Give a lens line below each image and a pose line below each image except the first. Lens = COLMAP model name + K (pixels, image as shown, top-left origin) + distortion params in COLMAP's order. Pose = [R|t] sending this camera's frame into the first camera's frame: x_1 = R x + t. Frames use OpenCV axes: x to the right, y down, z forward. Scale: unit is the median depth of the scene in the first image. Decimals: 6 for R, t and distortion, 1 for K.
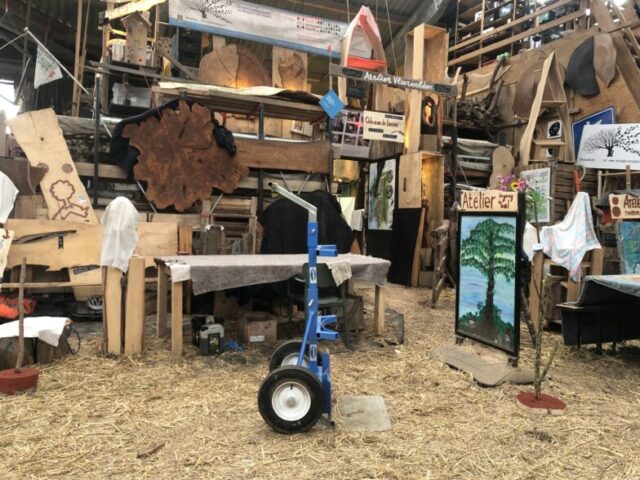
lens RADIAL K [[523.1, 0, 321.6], [0, 523.1, 233.5], [0, 0, 1]] dist [0.024836, -0.037779]
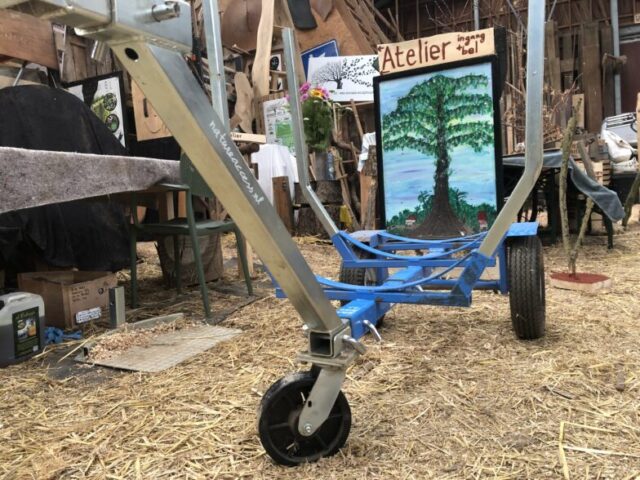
lens RADIAL K [[523.1, 0, 323.0], [0, 523.1, 242.2], [0, 0, 1]] dist [0.024836, -0.037779]
pose [[0.742683, -0.123840, 0.658093, -0.216341], [0.106047, 0.992100, 0.067015, 0.093882], [-0.661193, 0.020019, 0.749948, 0.362466]]
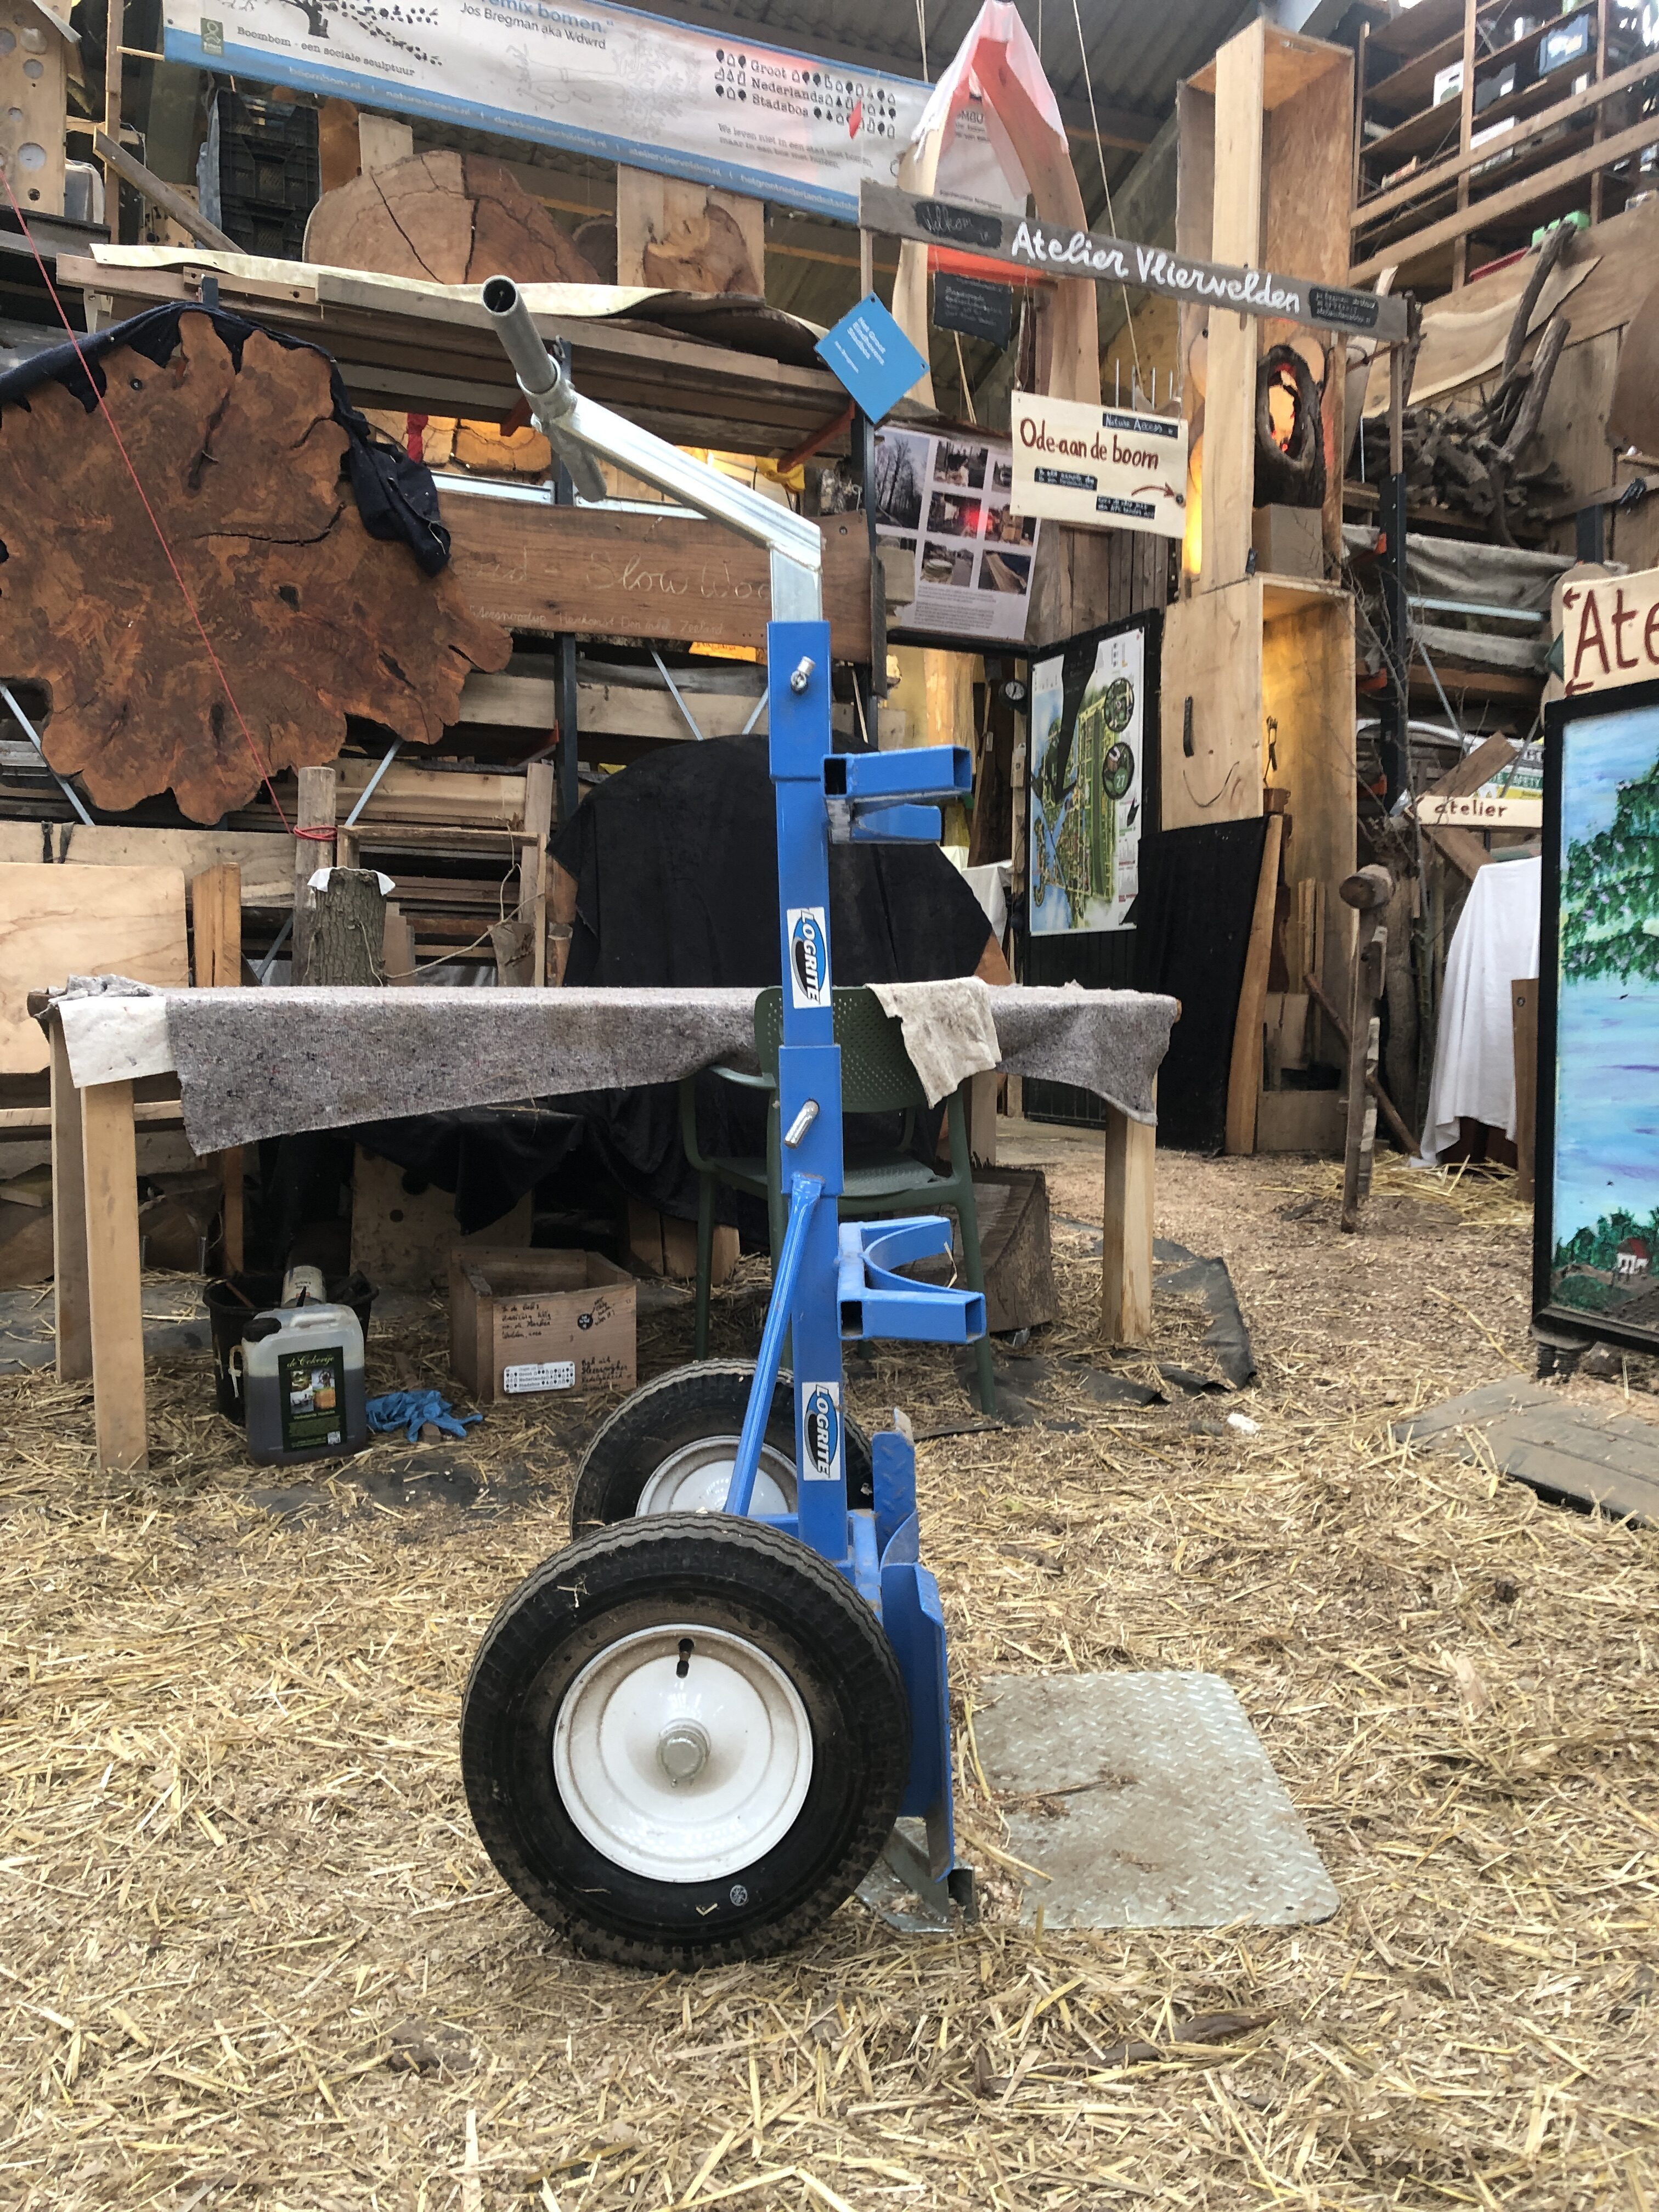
lens RADIAL K [[1807.9, 0, 831.8], [0, 1807.9, 1093.6], [0, 0, 1]] dist [0.024836, -0.037779]
pose [[0.999736, -0.022885, -0.001871, -0.004770], [0.022932, 0.999249, 0.031247, 0.055186], [0.001154, -0.031281, 0.999510, 0.231038]]
